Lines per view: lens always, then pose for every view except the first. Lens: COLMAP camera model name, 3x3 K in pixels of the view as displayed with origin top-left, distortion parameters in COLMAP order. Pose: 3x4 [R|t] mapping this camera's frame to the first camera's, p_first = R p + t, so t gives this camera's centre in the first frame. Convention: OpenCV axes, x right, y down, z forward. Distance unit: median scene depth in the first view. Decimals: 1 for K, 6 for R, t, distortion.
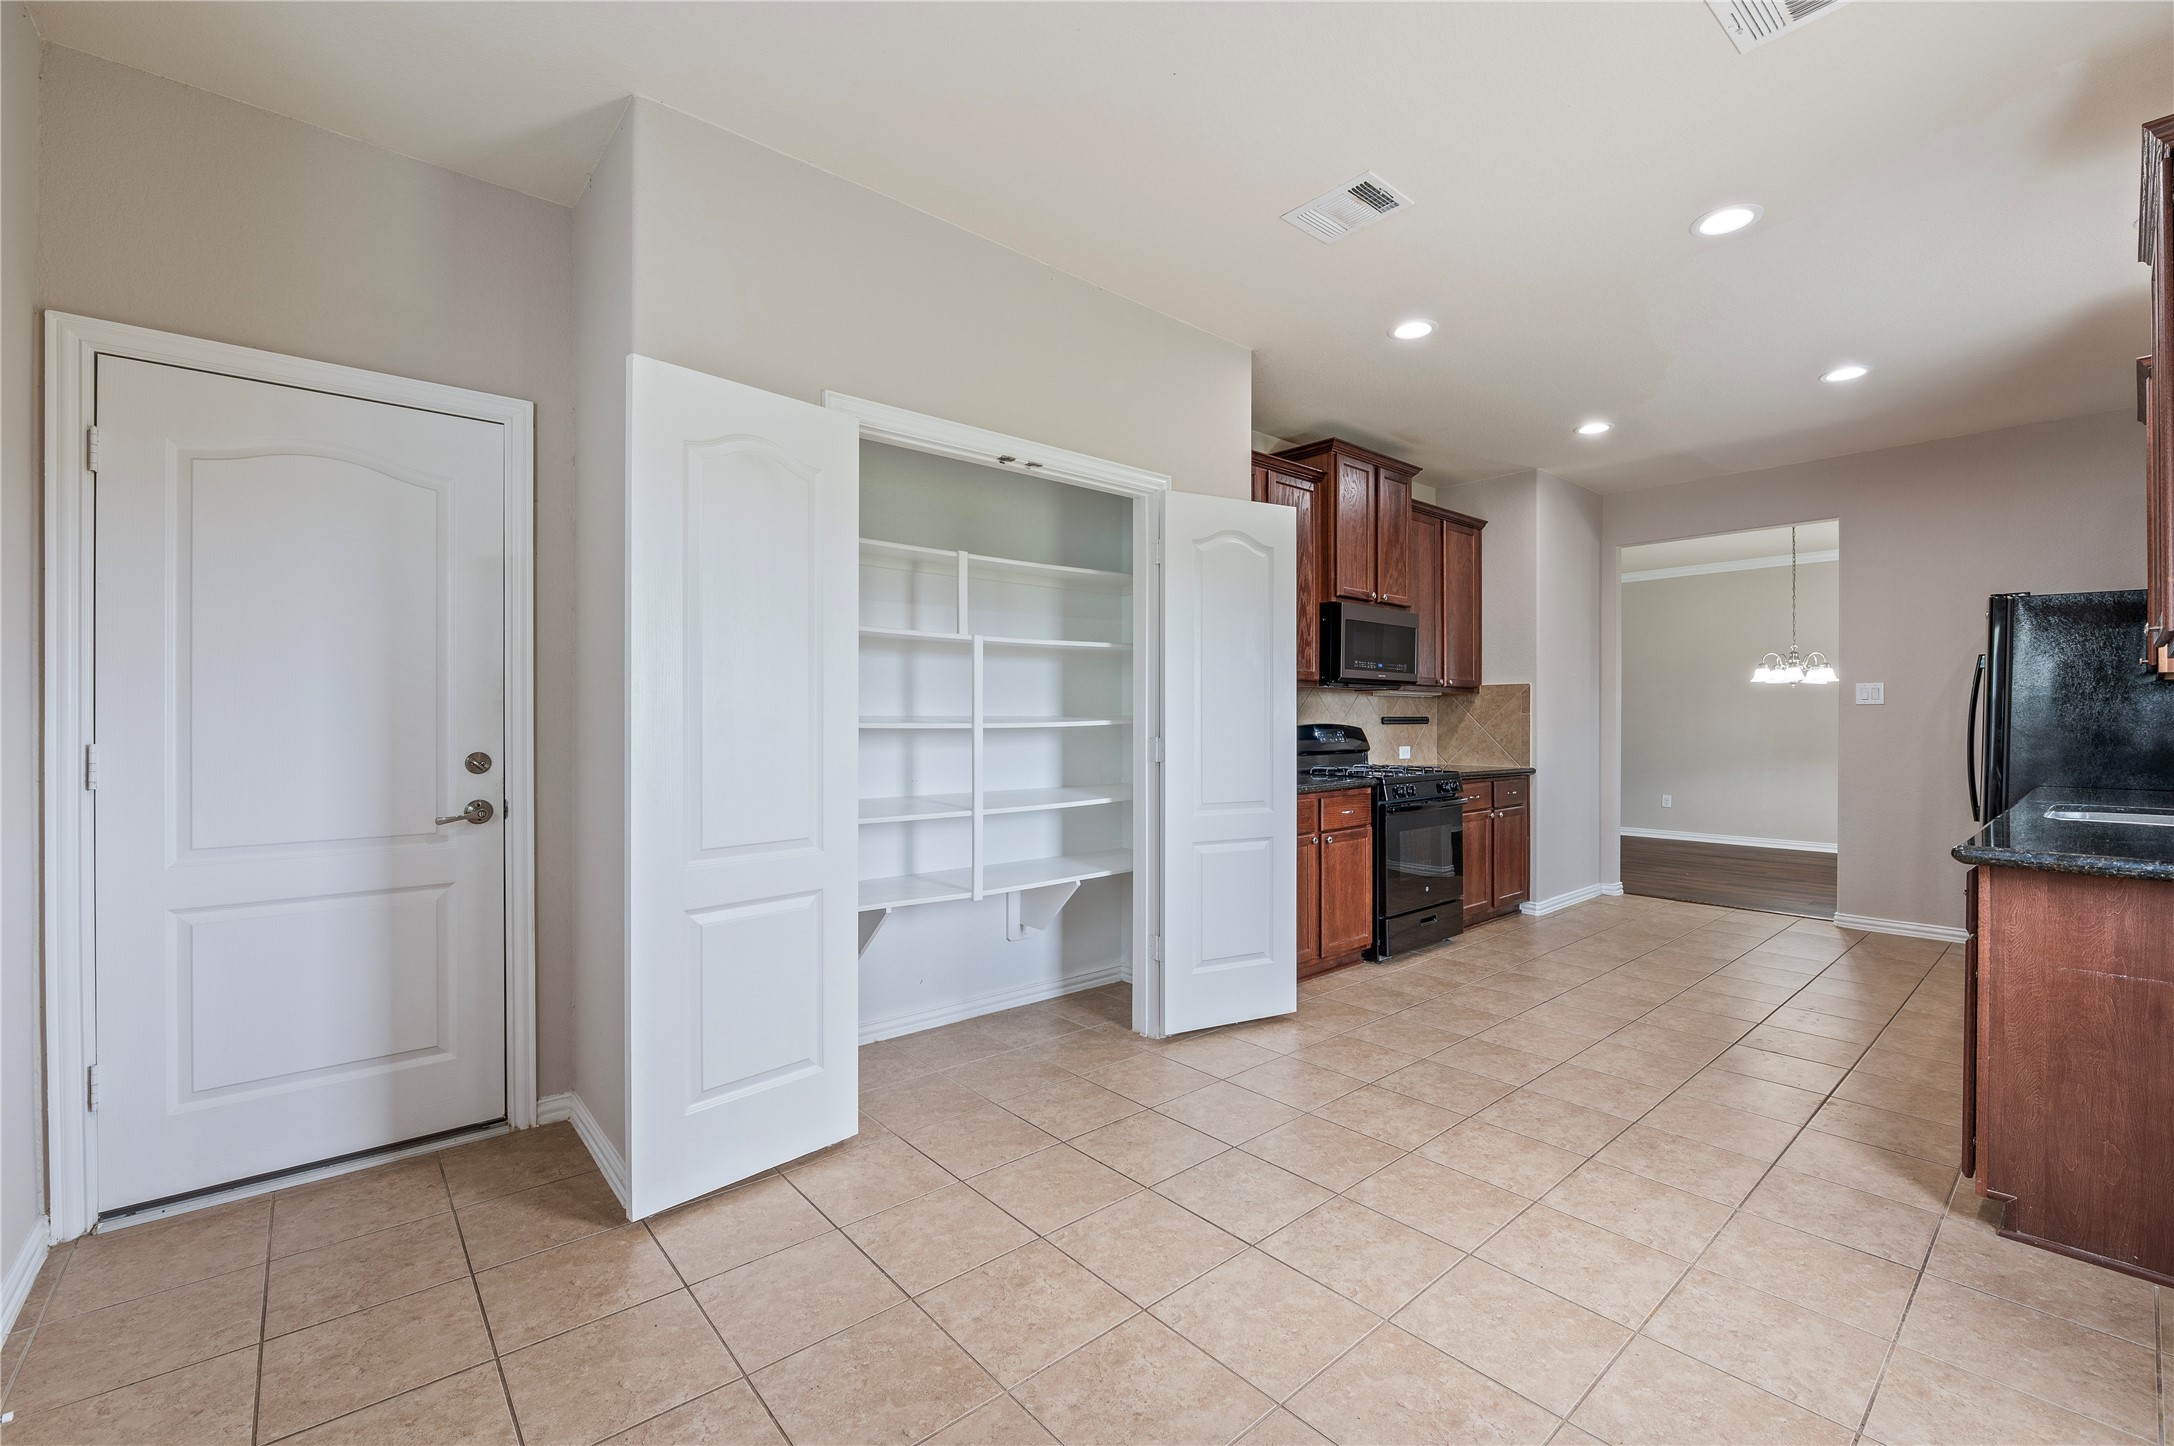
lens RADIAL K [[925.8, 0, 1083.9], [0, 925.8, 730.3], [0, 0, 1]] dist [-0.002866, -0.000492]
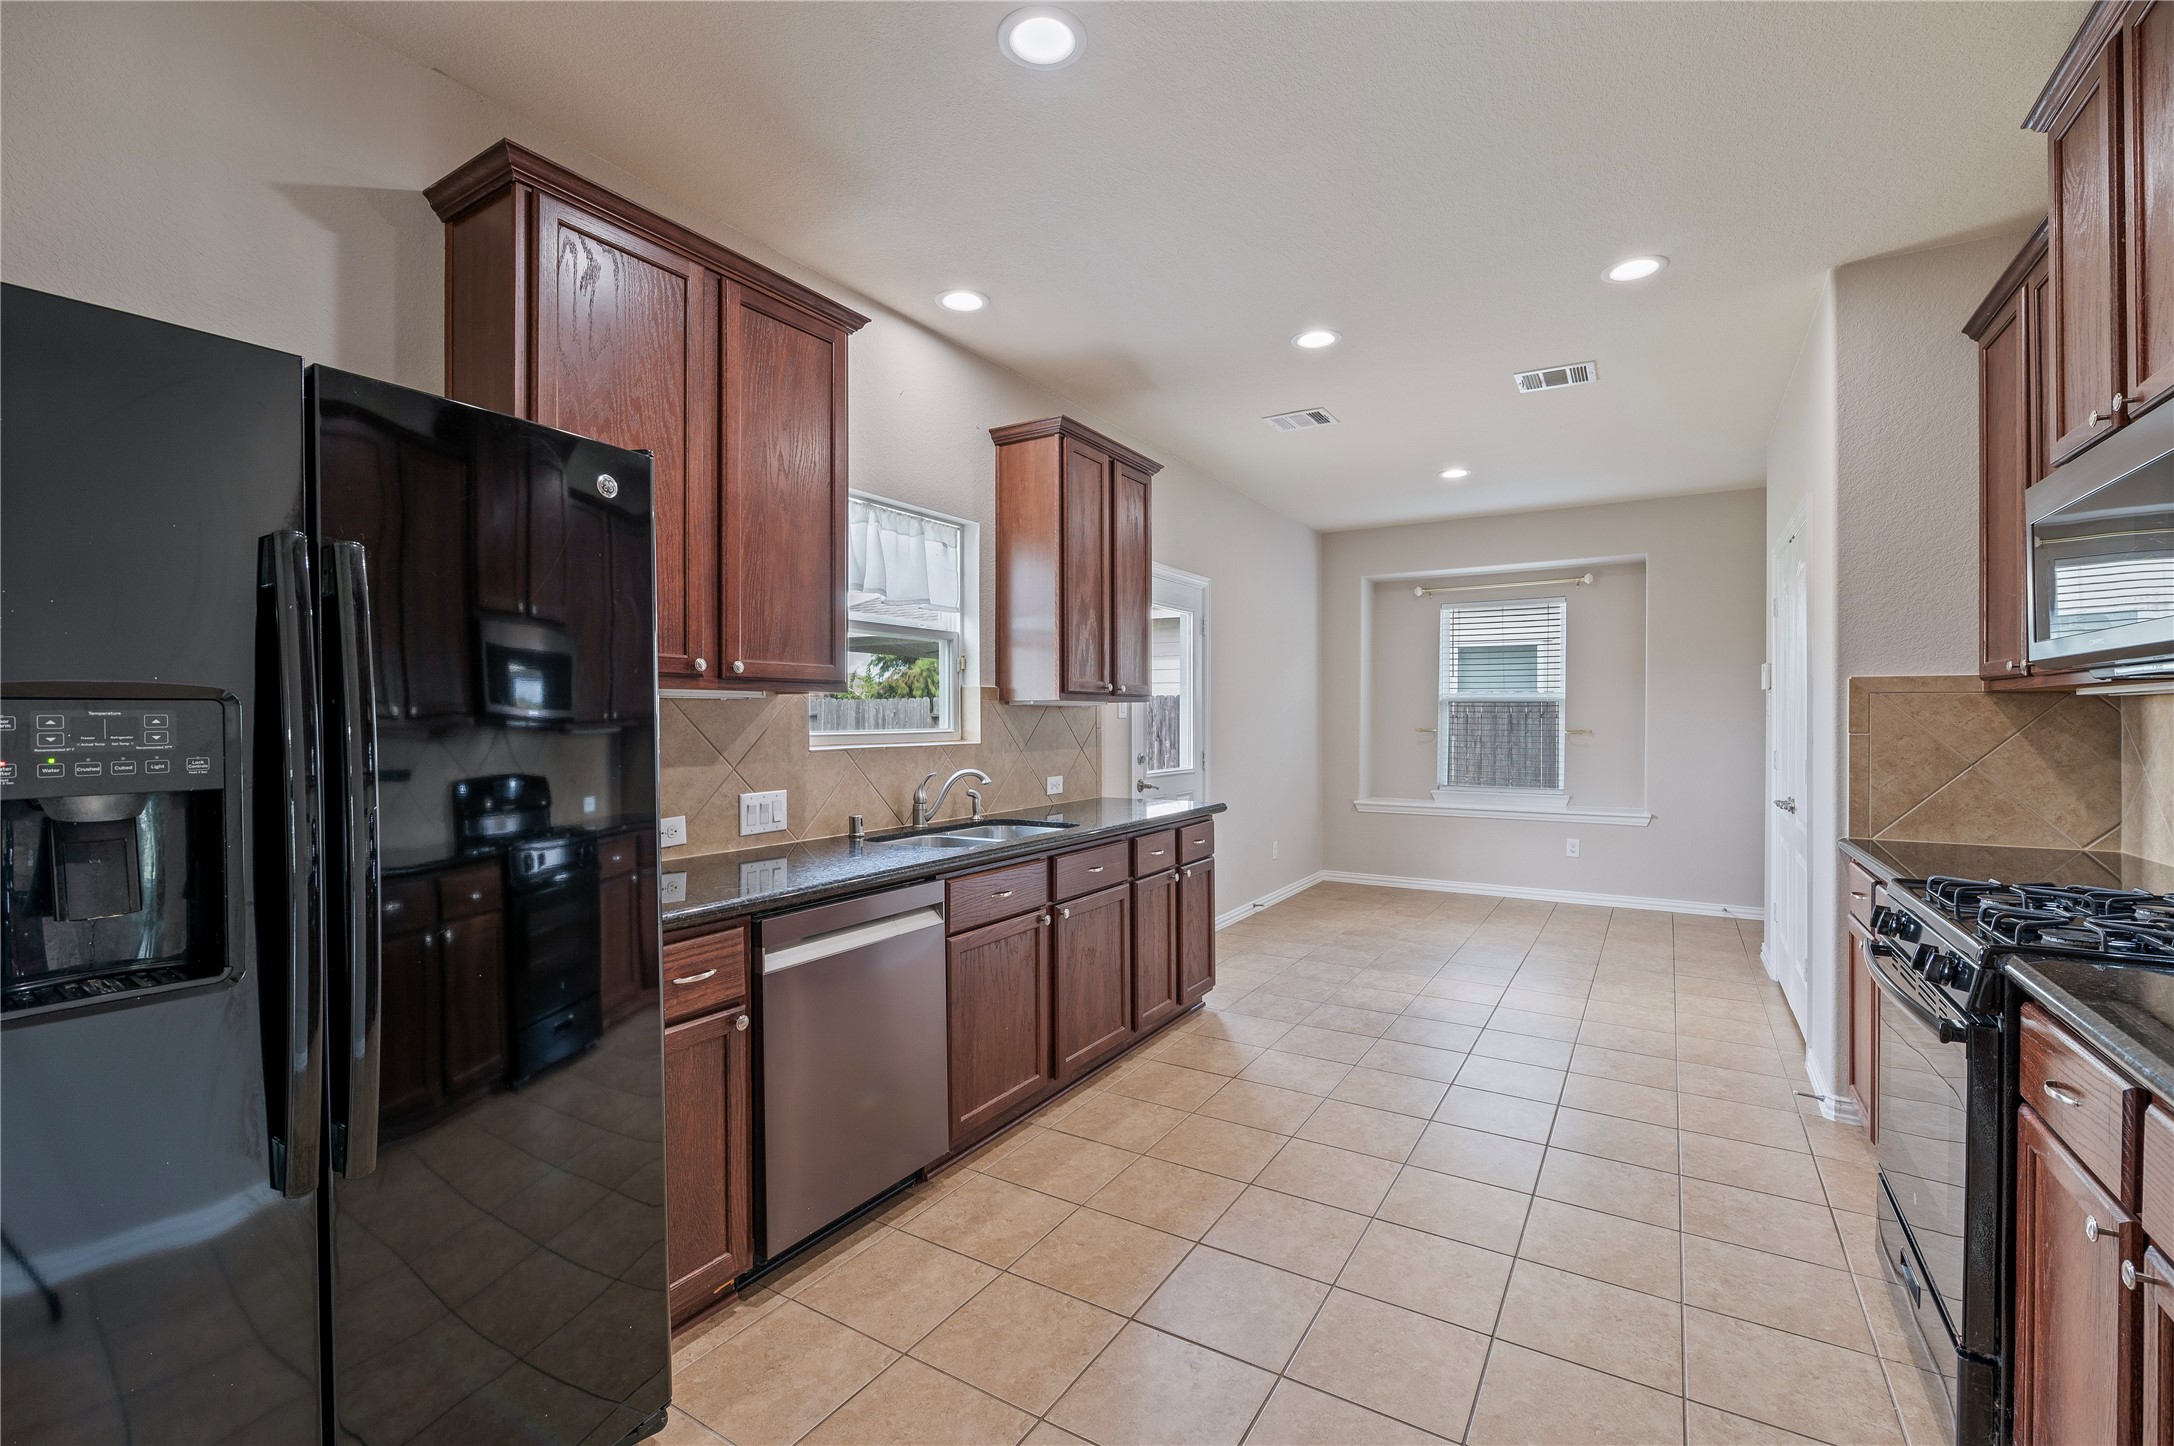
lens RADIAL K [[925.8, 0, 1081.5], [0, 925.8, 735.0], [0, 0, 1]] dist [-0.002866, -0.000492]
pose [[-0.958497, 0.014275, -0.284745, 0.740368], [0.008093, 0.999706, 0.022875, -0.025386], [0.284987, 0.019622, -0.958330, 1.149683]]
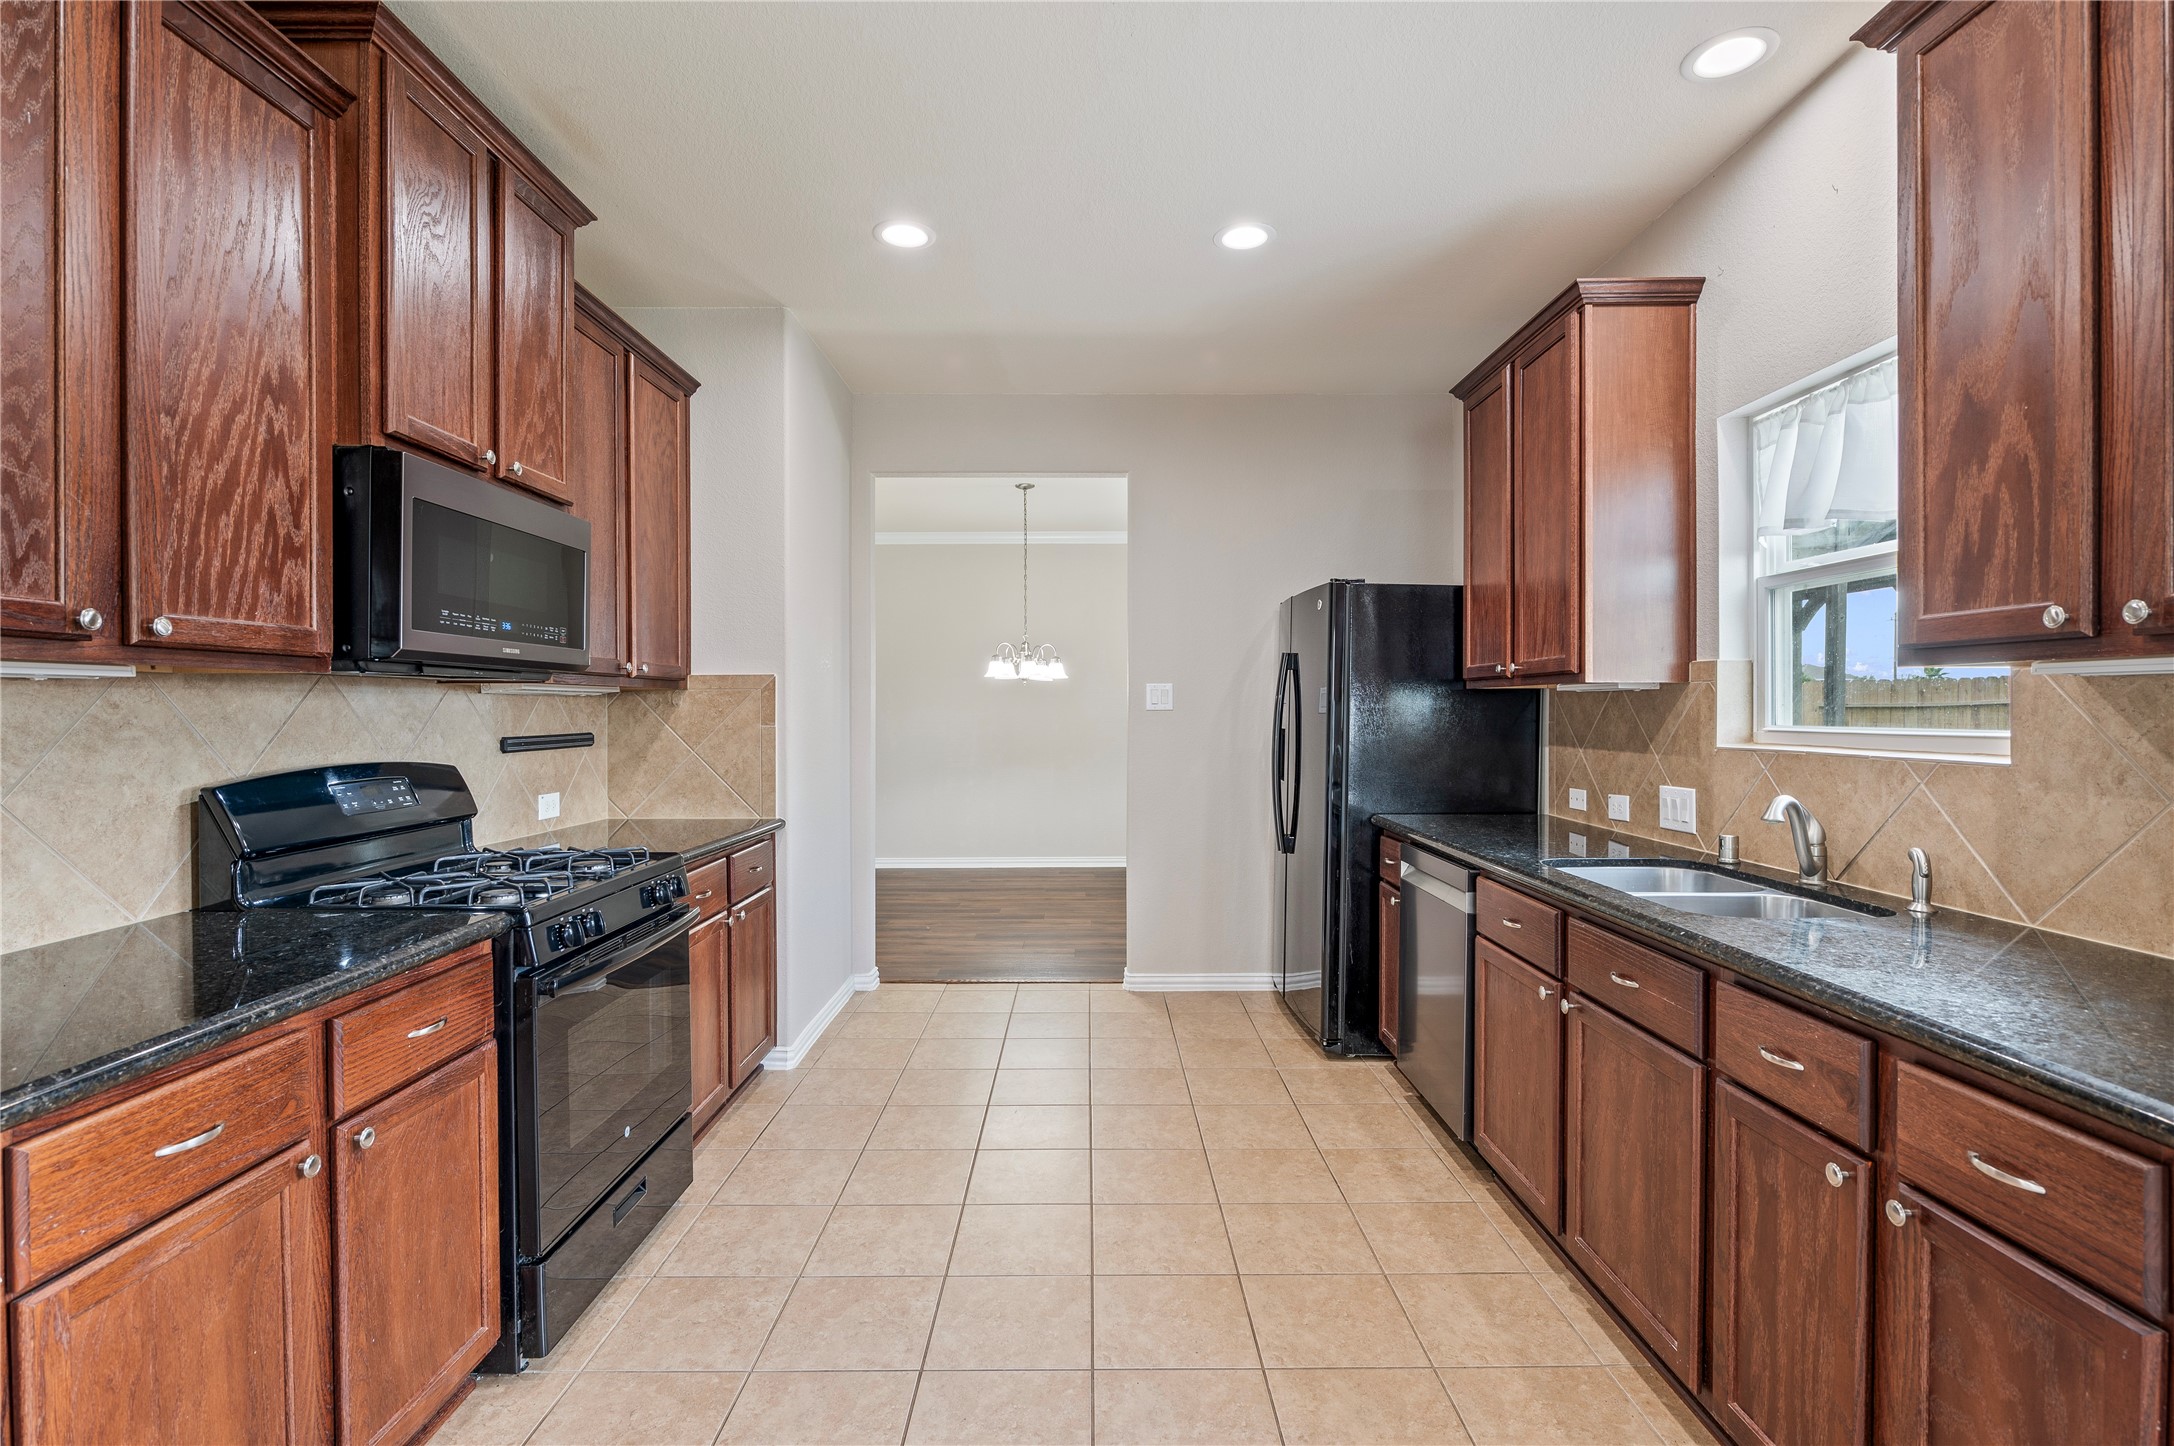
lens RADIAL K [[1038.0, 0, 1084.9], [0, 1038.0, 712.1], [0, 0, 1]] dist [-0.009792, 0.000162]
pose [[0.658459, -0.004421, 0.752604, 0.126876], [0.010950, 0.999933, -0.003707, -0.023750], [-0.752537, 0.010683, 0.658463, 0.451250]]
